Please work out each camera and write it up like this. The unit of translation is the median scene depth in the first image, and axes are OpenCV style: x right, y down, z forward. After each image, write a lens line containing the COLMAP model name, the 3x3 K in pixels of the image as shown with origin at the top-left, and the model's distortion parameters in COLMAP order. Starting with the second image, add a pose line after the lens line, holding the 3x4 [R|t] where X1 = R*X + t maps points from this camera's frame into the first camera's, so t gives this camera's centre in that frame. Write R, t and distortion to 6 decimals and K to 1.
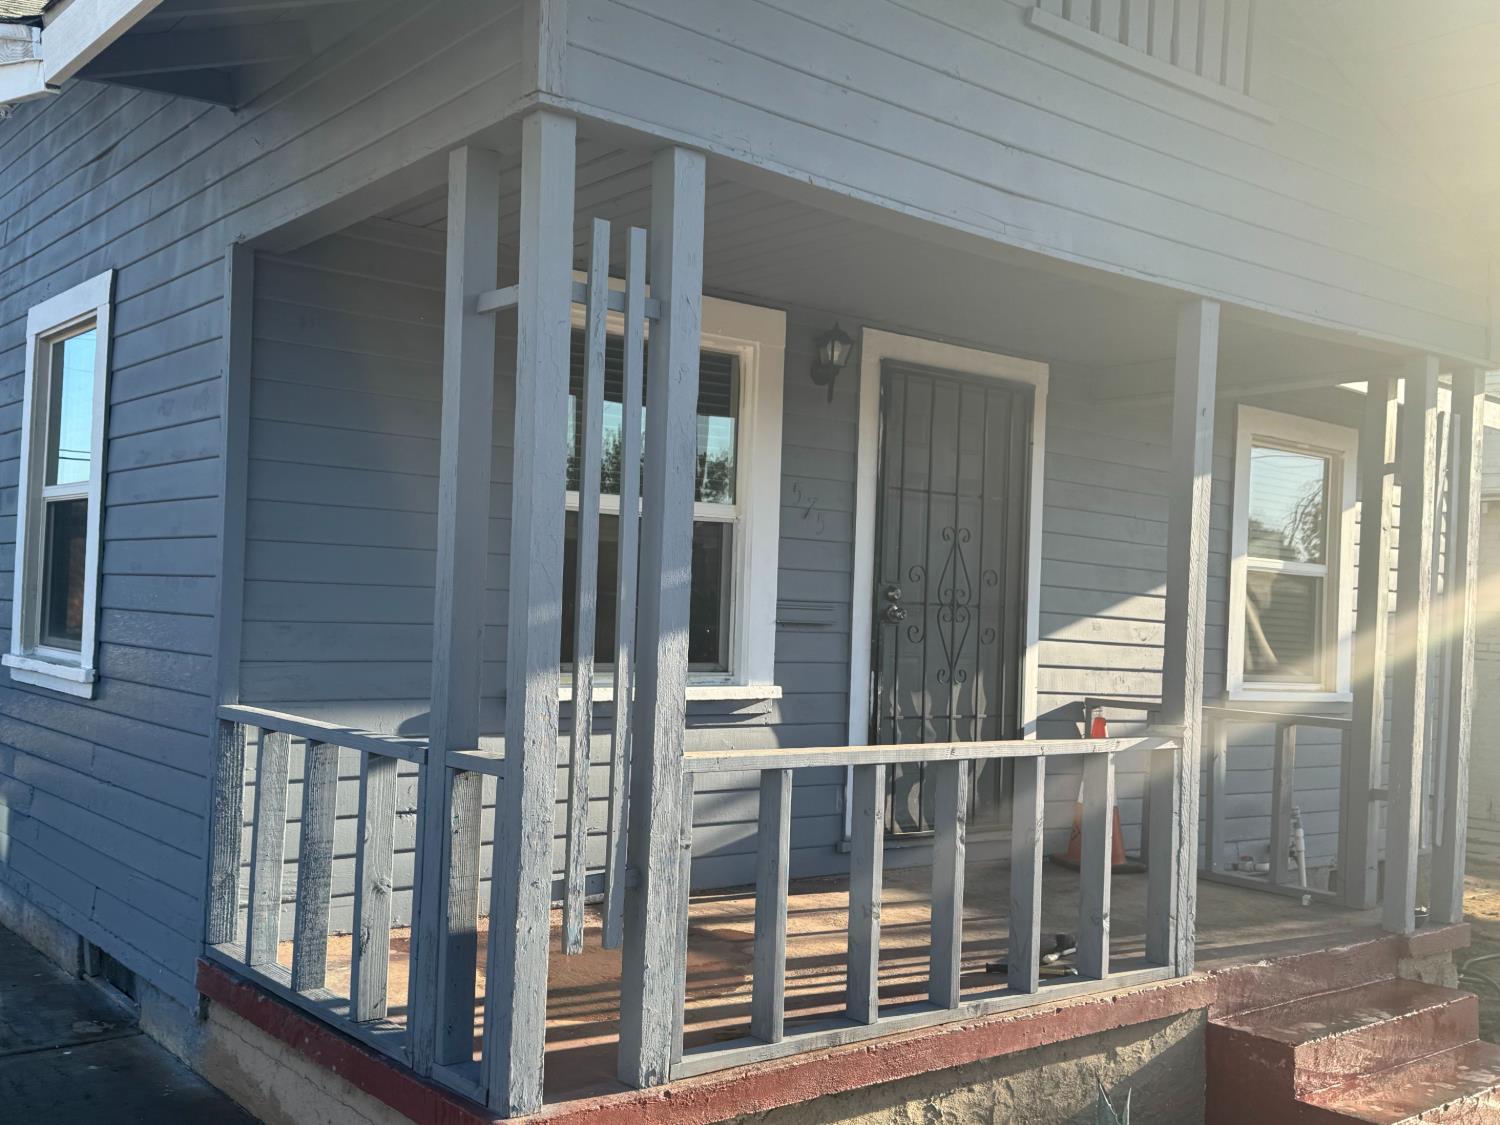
lens RADIAL K [[1543.0, 0, 750.0], [0, 1543.0, 562.5], [0, 0, 1]] dist [0.146995, -0.293024]
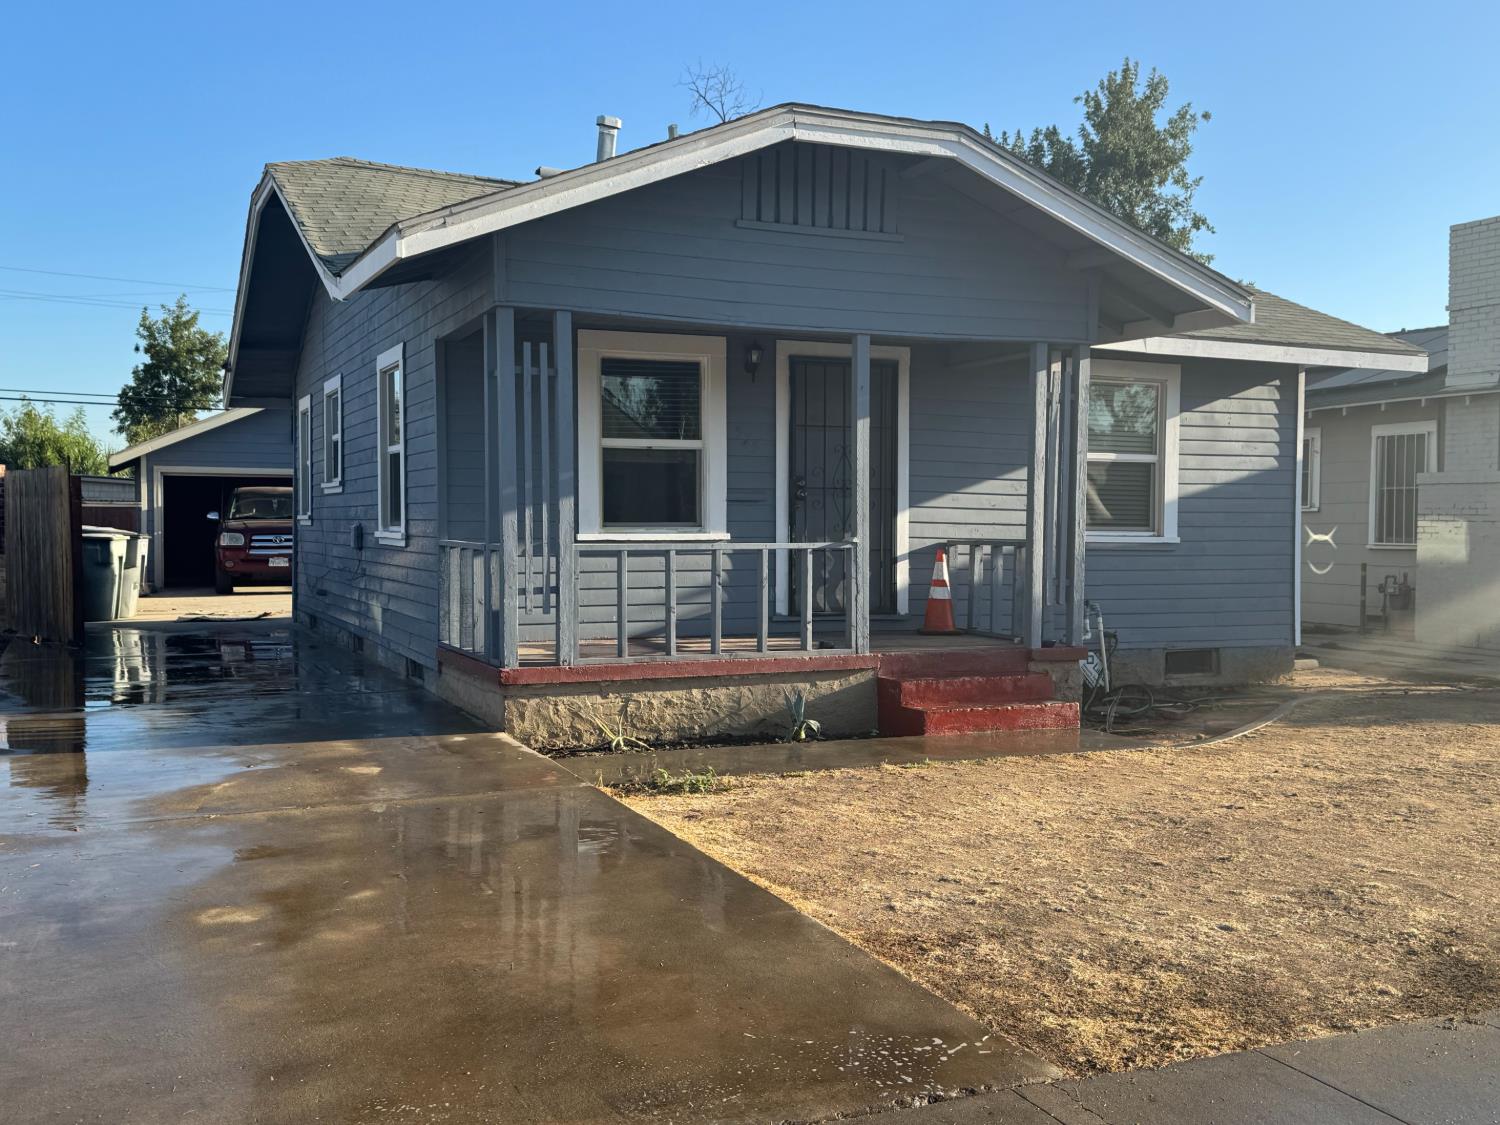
lens RADIAL K [[1543.0, 0, 750.0], [0, 1543.0, 562.5], [0, 0, 1]] dist [0.146995, -0.293024]
pose [[0.963784, -0.027031, -0.265311, 0.602090], [0.040840, 0.998075, 0.046670, 0.030147], [0.263539, -0.055815, 0.963033, -0.924291]]
